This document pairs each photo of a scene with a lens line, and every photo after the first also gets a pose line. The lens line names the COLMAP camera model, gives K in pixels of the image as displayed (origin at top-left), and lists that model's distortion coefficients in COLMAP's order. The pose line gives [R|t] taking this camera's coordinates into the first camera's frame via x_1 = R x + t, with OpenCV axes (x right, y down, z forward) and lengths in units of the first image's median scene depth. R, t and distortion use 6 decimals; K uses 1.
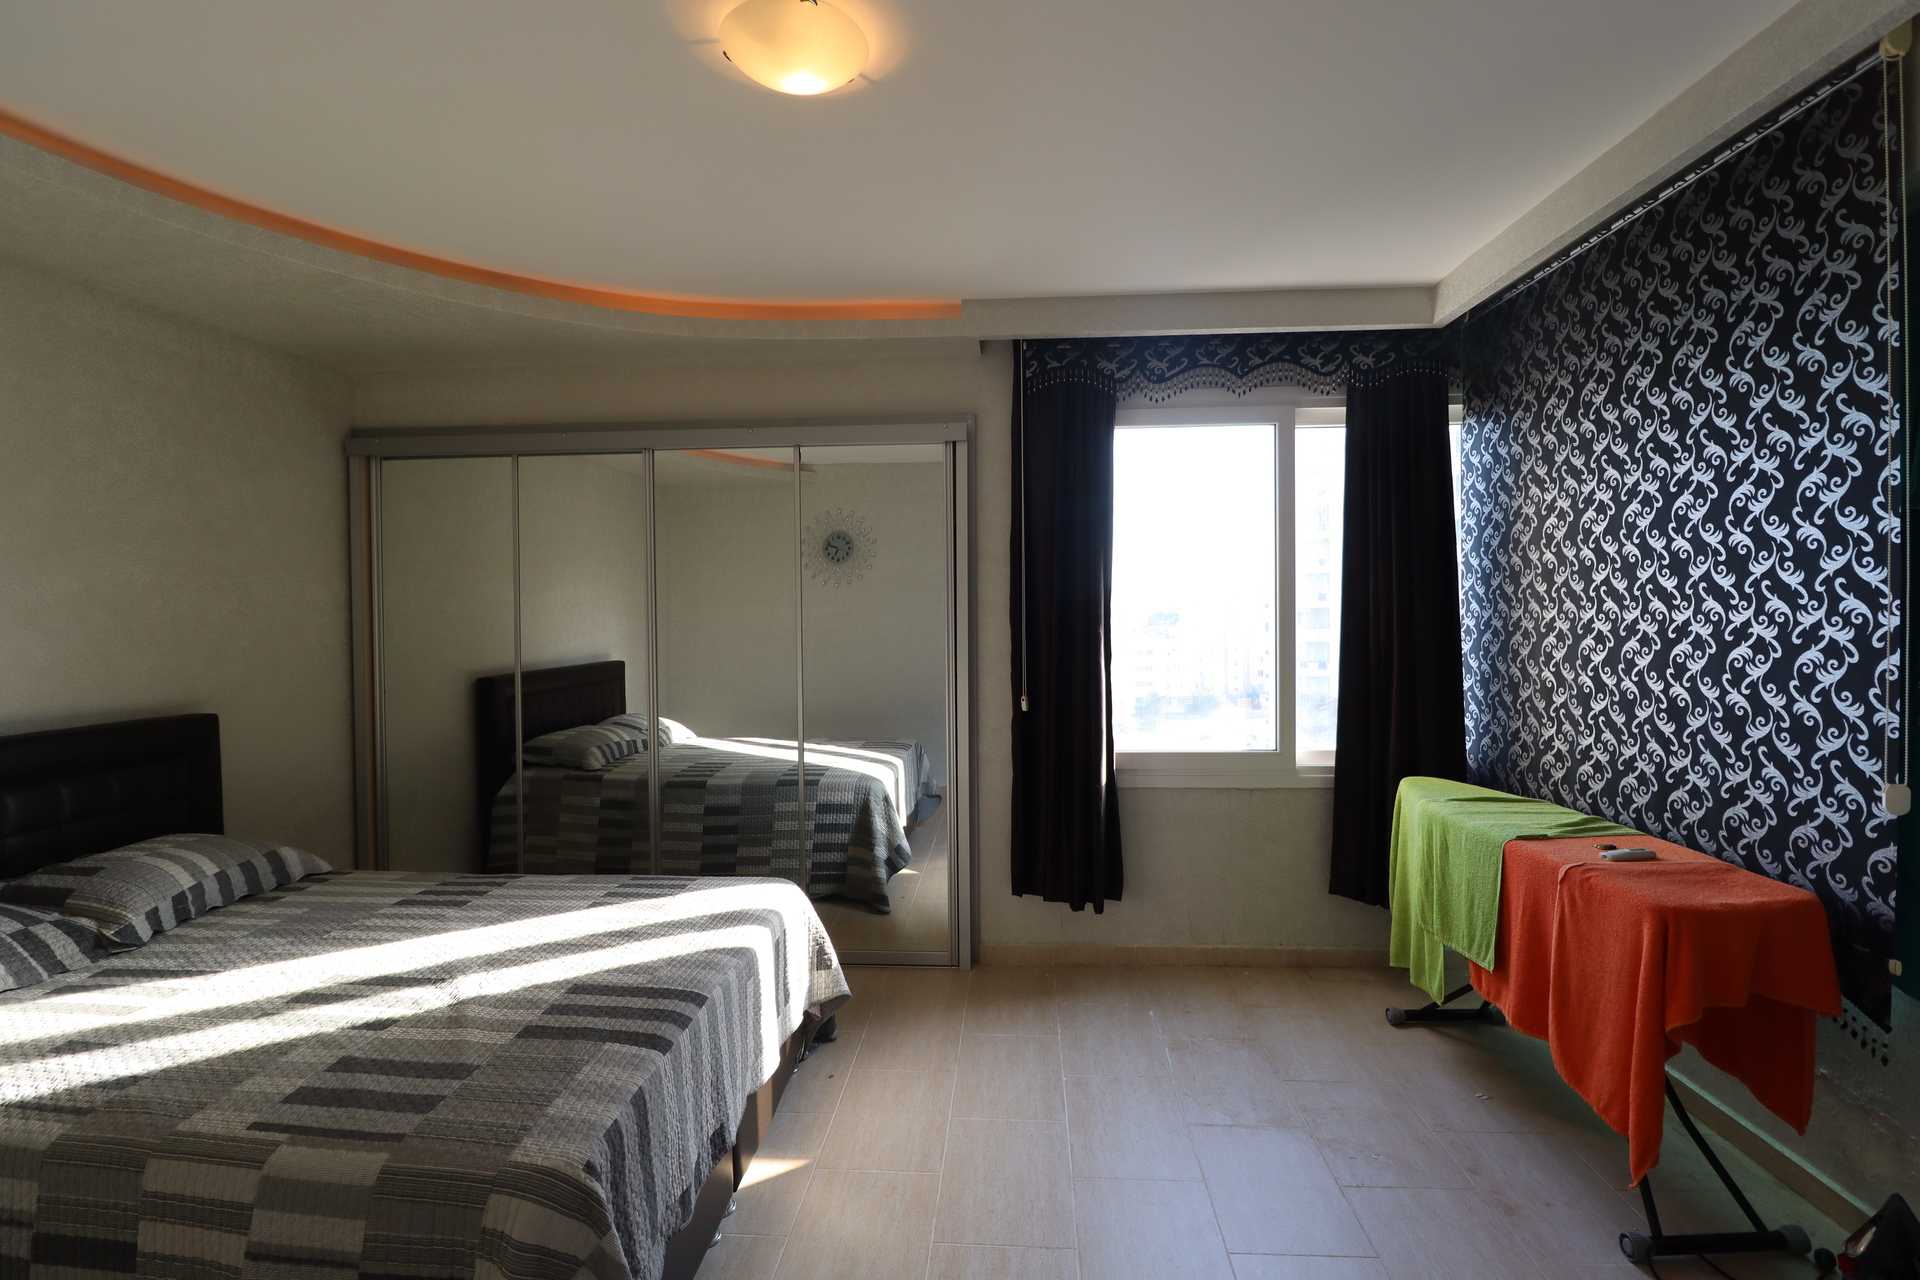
lens RADIAL K [[886.0, 0, 956.2], [0, 886.0, 628.7], [0, 0, 1]] dist [0.000295, -0.013919]
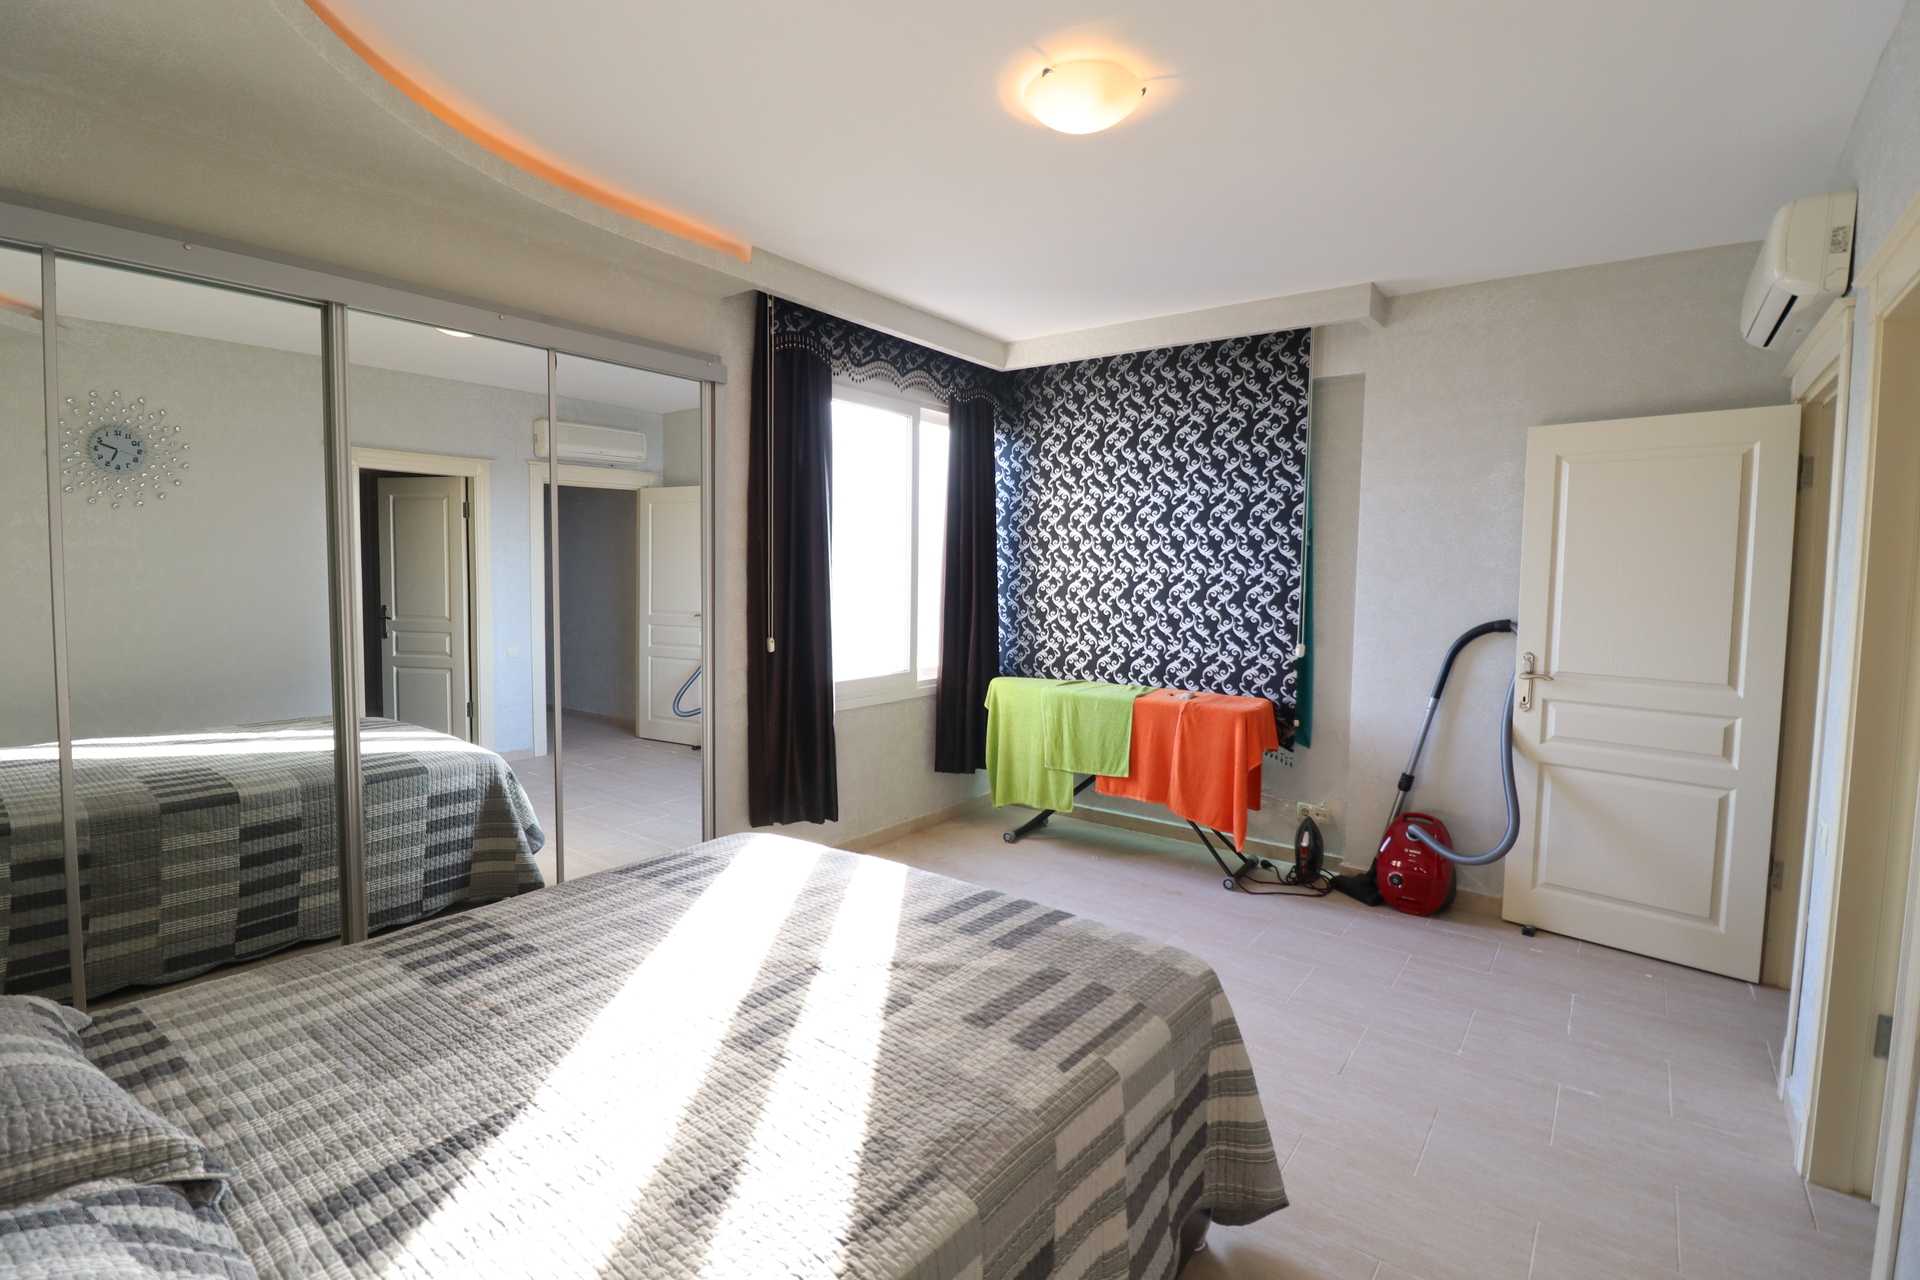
lens RADIAL K [[886.0, 0, 956.2], [0, 886.0, 628.7], [0, 0, 1]] dist [0.000295, -0.013919]
pose [[0.546973, -0.039913, 0.836198, -0.973858], [-0.003298, 0.998752, 0.049829, 0.015647], [-0.837144, -0.030013, 0.546159, 0.331695]]
